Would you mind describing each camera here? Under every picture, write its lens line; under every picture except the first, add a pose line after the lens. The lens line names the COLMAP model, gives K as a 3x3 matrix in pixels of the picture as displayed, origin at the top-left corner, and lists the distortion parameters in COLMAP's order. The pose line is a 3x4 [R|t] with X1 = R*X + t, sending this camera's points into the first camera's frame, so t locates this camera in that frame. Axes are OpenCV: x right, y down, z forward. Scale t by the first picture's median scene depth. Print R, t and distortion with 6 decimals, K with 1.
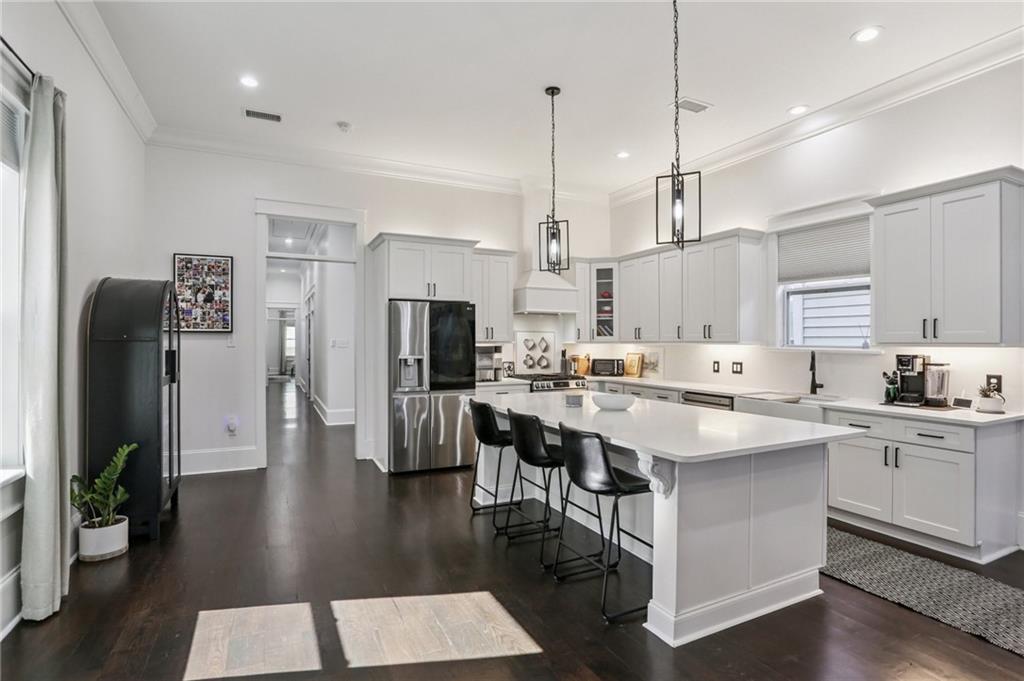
lens RADIAL K [[496.2, 0, 511.9], [0, 496.2, 348.3], [0, 0, 1]] dist [-0.026996, 0.002061]
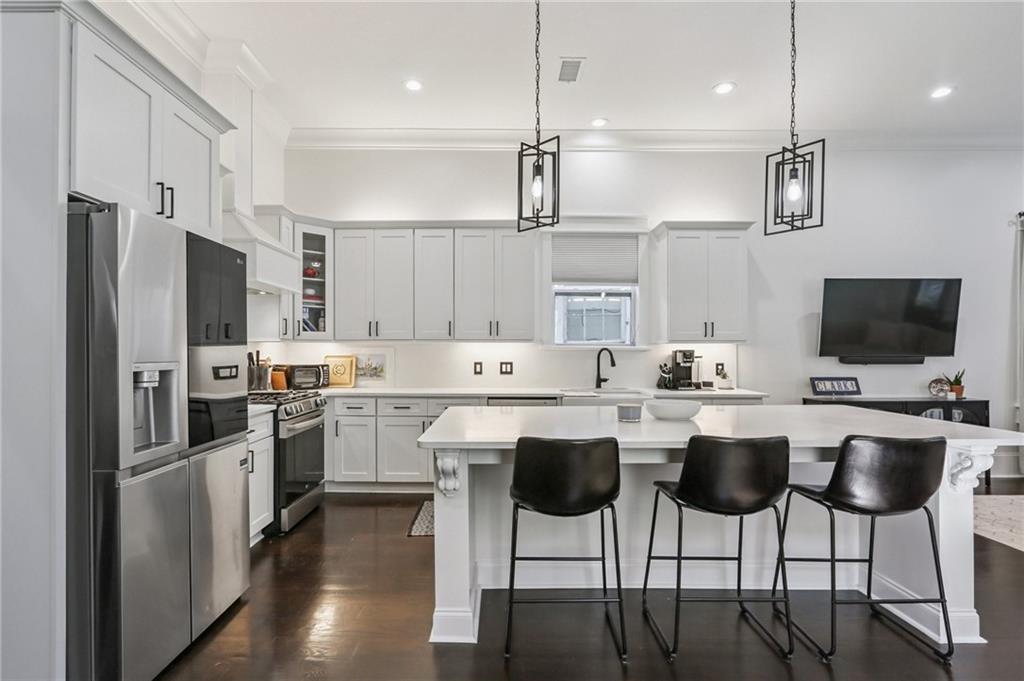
lens RADIAL K [[496.2, 0, 488.2], [0, 496.2, 342.3], [0, 0, 1]] dist [-0.026996, 0.002061]
pose [[0.471649, 0.012041, 0.881704, -0.391337], [0.011391, 0.999740, -0.019747, 0.009162], [-0.881713, 0.019357, 0.471389, 0.588315]]
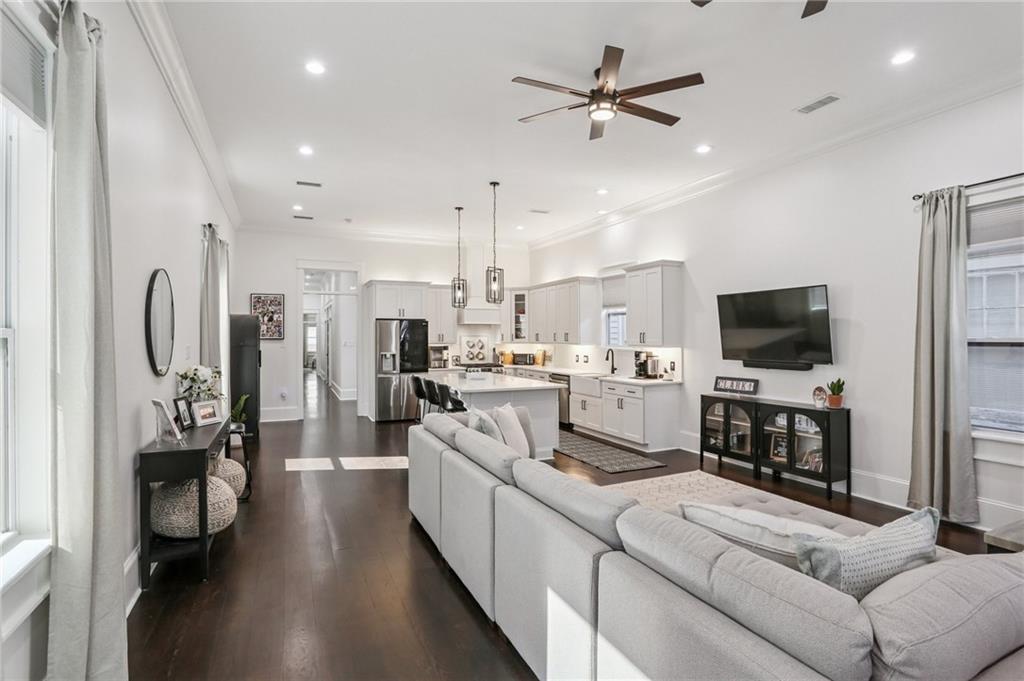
lens RADIAL K [[496.2, 0, 510.1], [0, 496.2, 336.6], [0, 0, 1]] dist [-0.026996, 0.002061]
pose [[0.999406, -0.004856, -0.034127, 0.261214], [0.004439, 0.999915, -0.012264, -0.015813], [0.034184, 0.012105, 0.999342, -0.654687]]
